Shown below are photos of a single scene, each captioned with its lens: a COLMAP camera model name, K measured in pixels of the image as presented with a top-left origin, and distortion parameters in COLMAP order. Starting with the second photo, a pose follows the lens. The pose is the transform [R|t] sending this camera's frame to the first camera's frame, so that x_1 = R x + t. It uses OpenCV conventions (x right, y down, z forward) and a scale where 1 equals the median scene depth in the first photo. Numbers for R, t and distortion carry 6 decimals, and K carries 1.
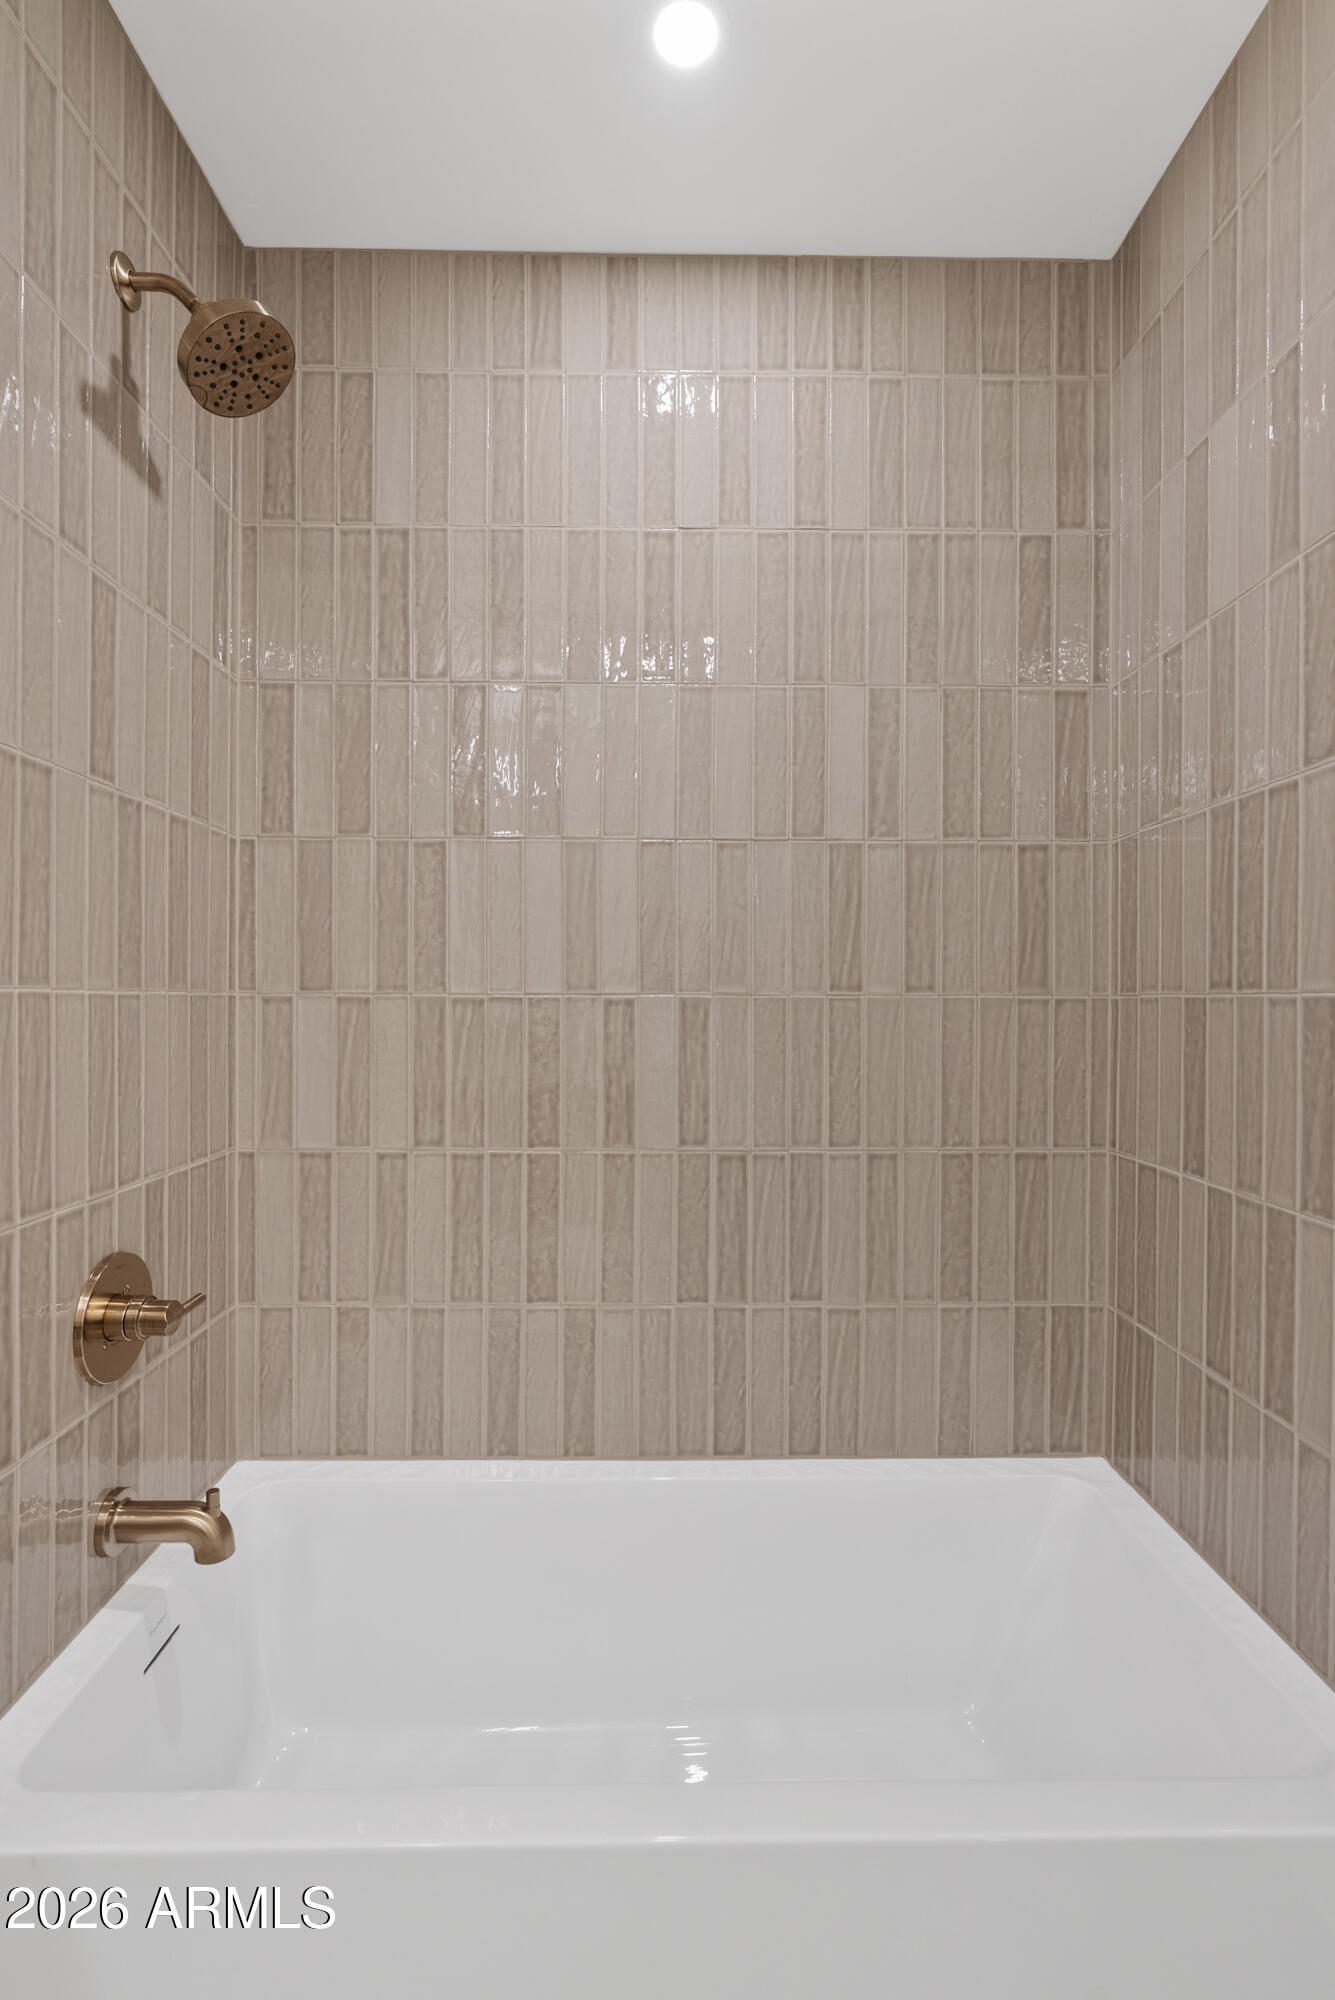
lens RADIAL K [[938.1, 0, 667.5], [0, 938.1, 1000.0], [0, 0, 1]] dist [-0.010810, 0.000241]
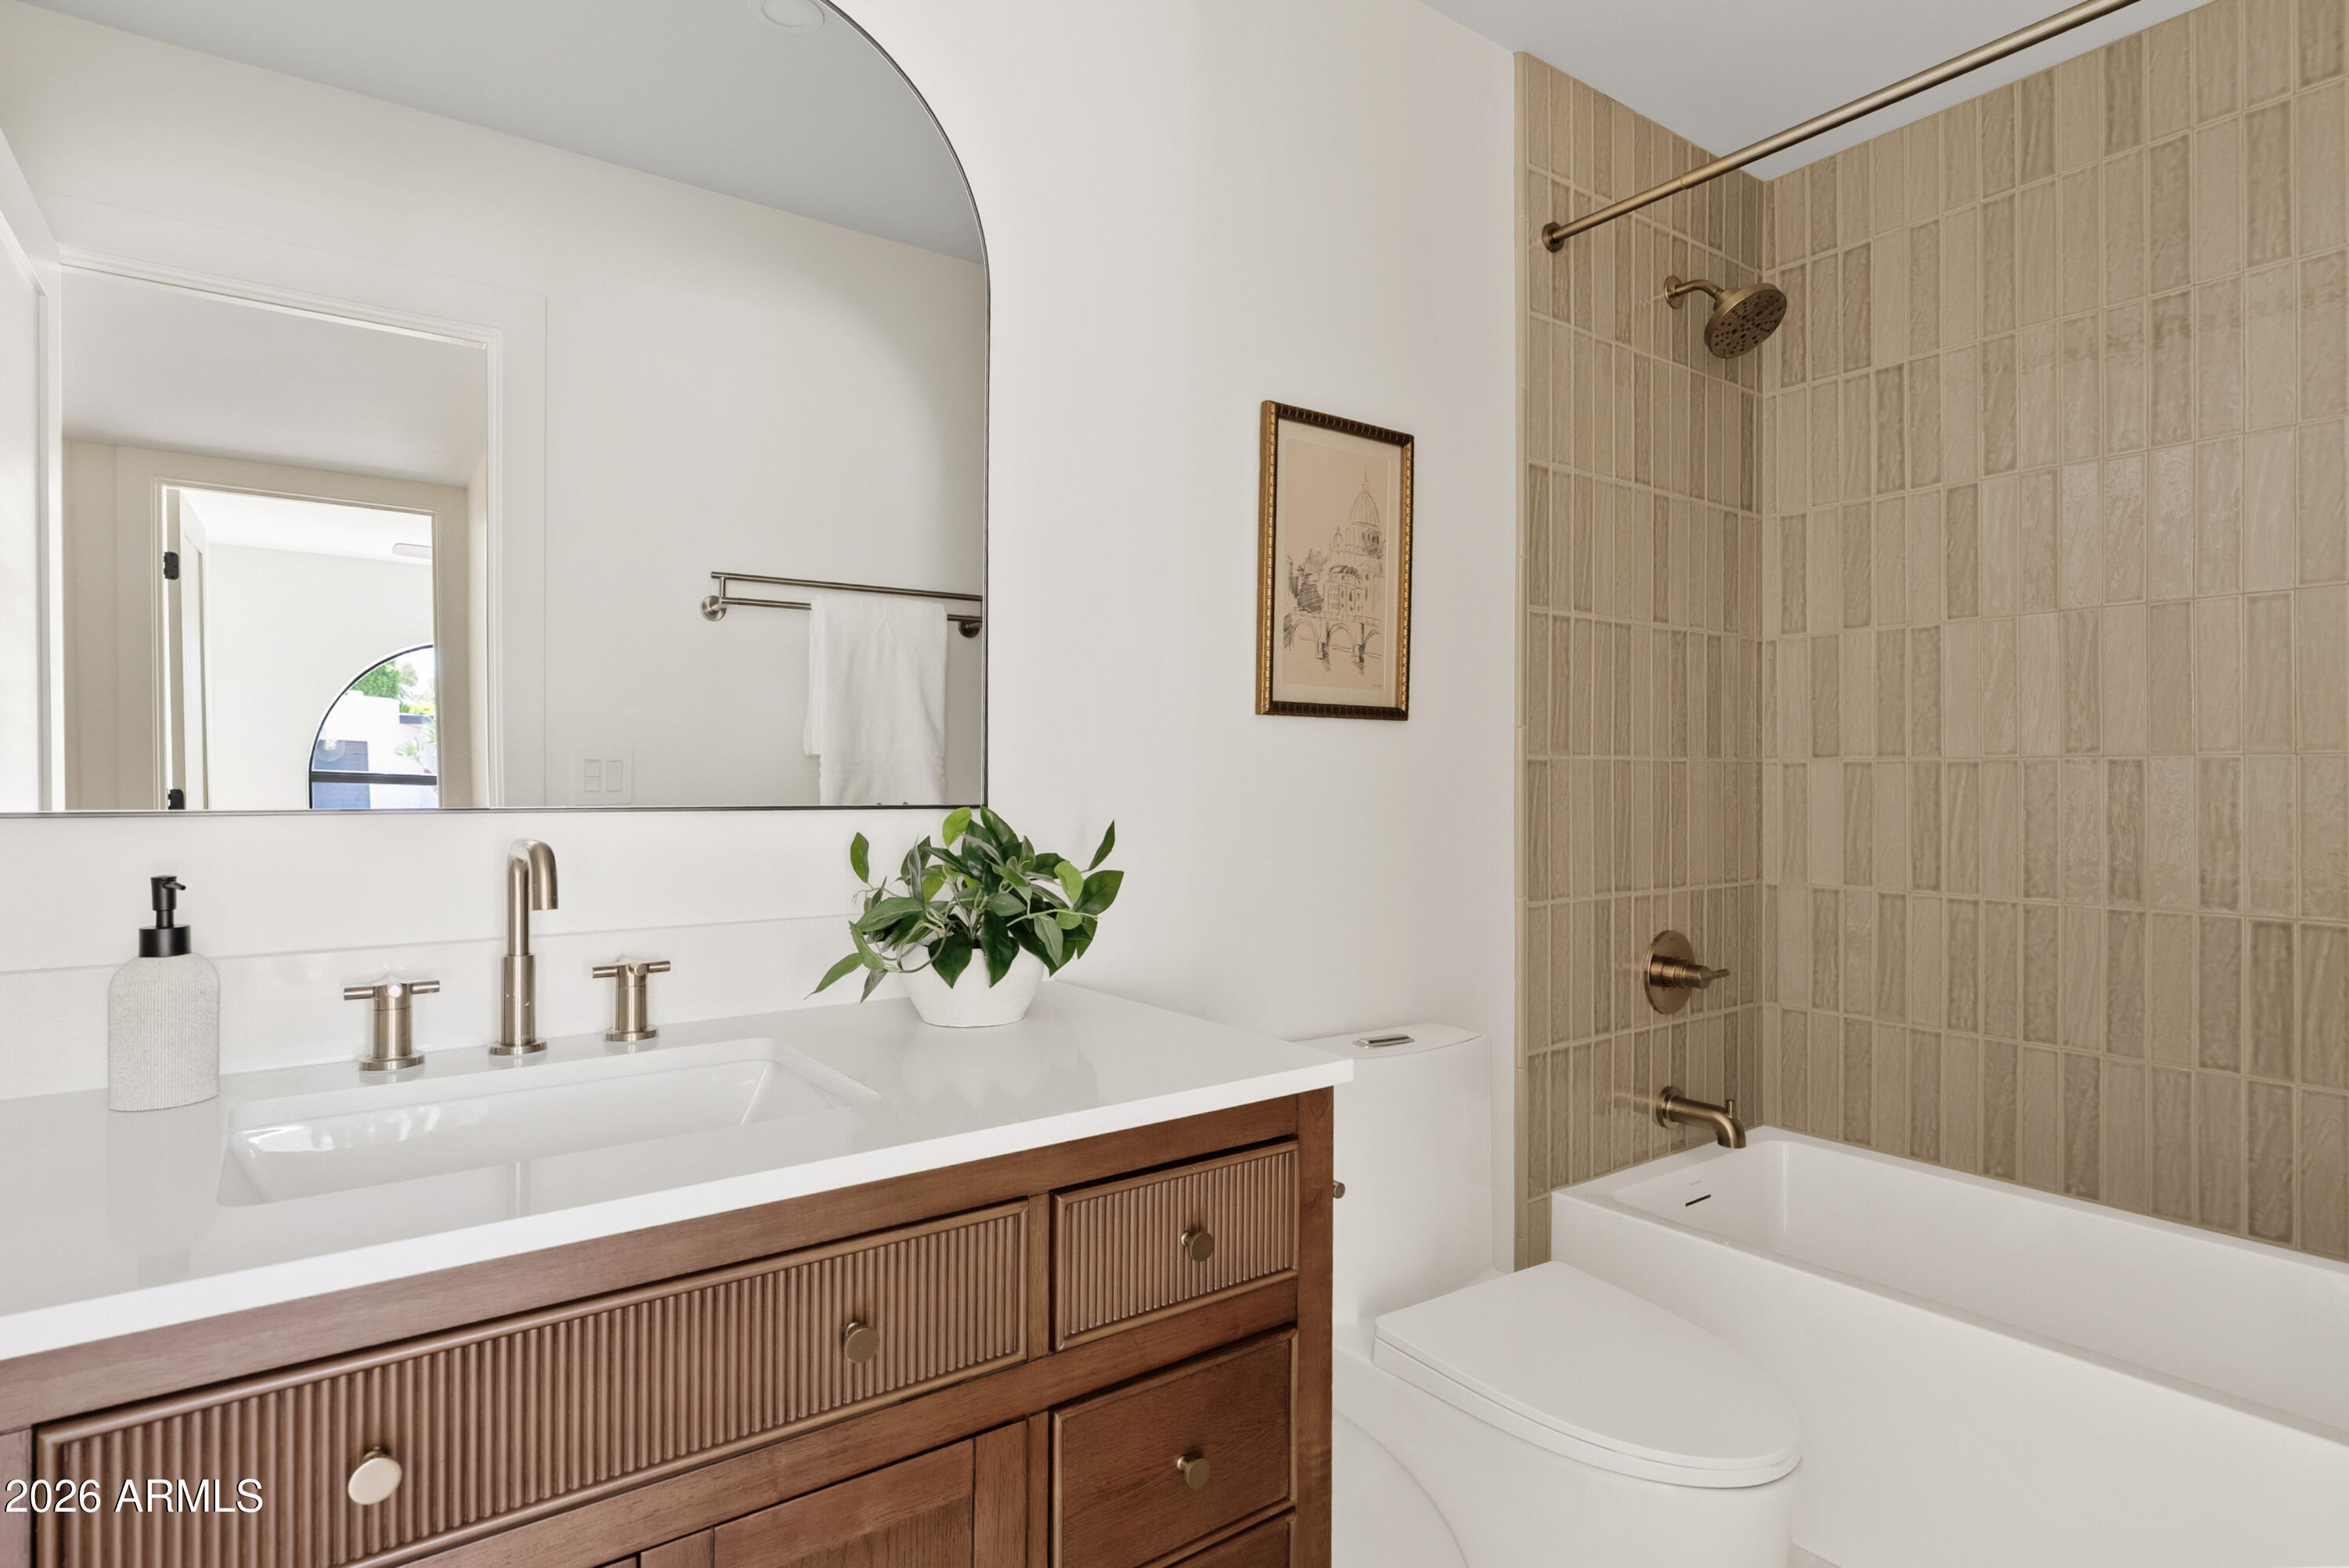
lens RADIAL K [[1224.9, 0, 1174.5], [0, 1224.9, 784.0], [0, 0, 1]] dist [-0.001110, 0.000541]
pose [[0.578485, -0.000502, -0.815693, 0.440693], [0.001121, 0.999999, 0.000179, 0.023601], [0.815692, -0.001018, 0.578486, -0.628694]]
